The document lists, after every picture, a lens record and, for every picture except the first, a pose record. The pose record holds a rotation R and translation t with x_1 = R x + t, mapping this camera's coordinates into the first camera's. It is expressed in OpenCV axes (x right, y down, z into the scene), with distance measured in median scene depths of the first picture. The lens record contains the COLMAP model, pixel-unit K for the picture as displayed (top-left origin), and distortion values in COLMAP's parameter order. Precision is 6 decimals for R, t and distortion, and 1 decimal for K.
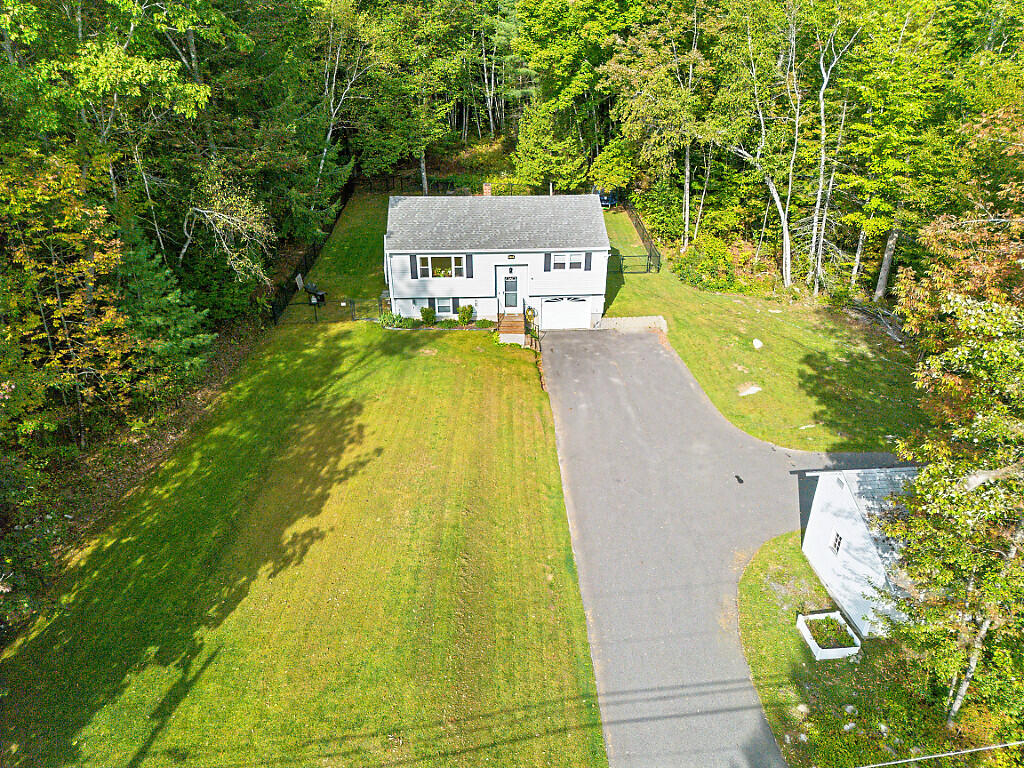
lens RADIAL K [[708.4, 0, 512.0], [0, 708.4, 384.0], [0, 0, 1]] dist [0.057865, -0.071974]
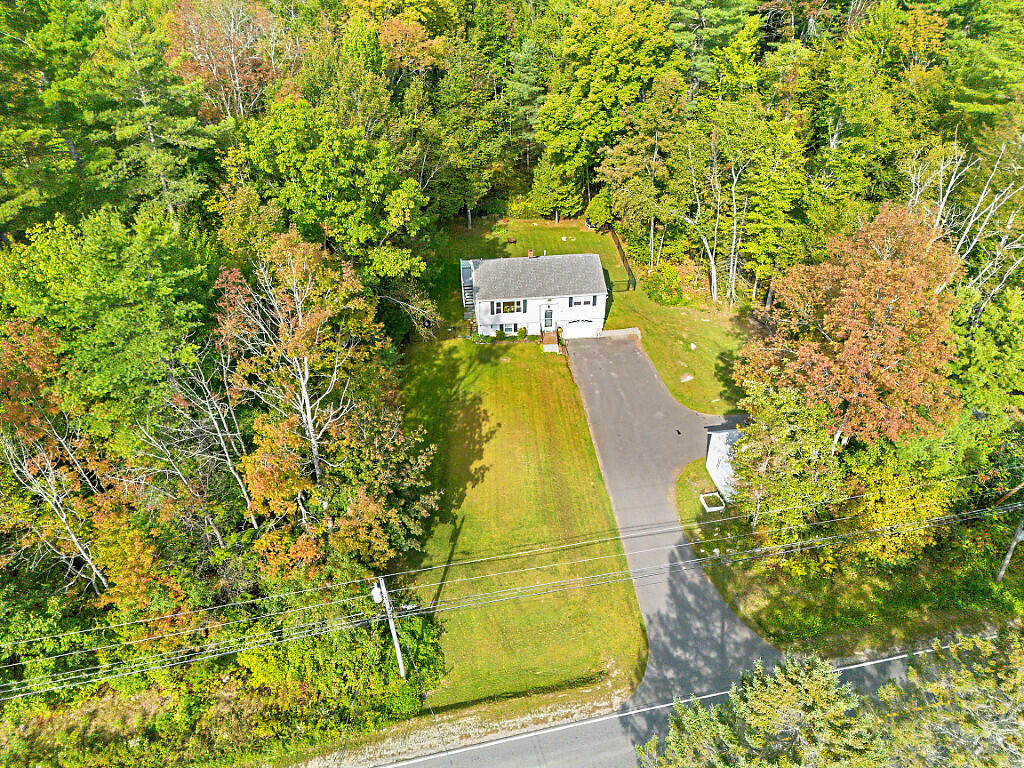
lens RADIAL K [[706.9, 0, 512.0], [0, 706.9, 384.0], [0, 0, 1]] dist [0.067754, -0.068246]
pose [[0.998426, -0.033985, 0.044611, -0.172390], [0.028218, 0.991872, 0.124070, -0.191866], [-0.048465, -0.122616, 0.991270, -0.690876]]
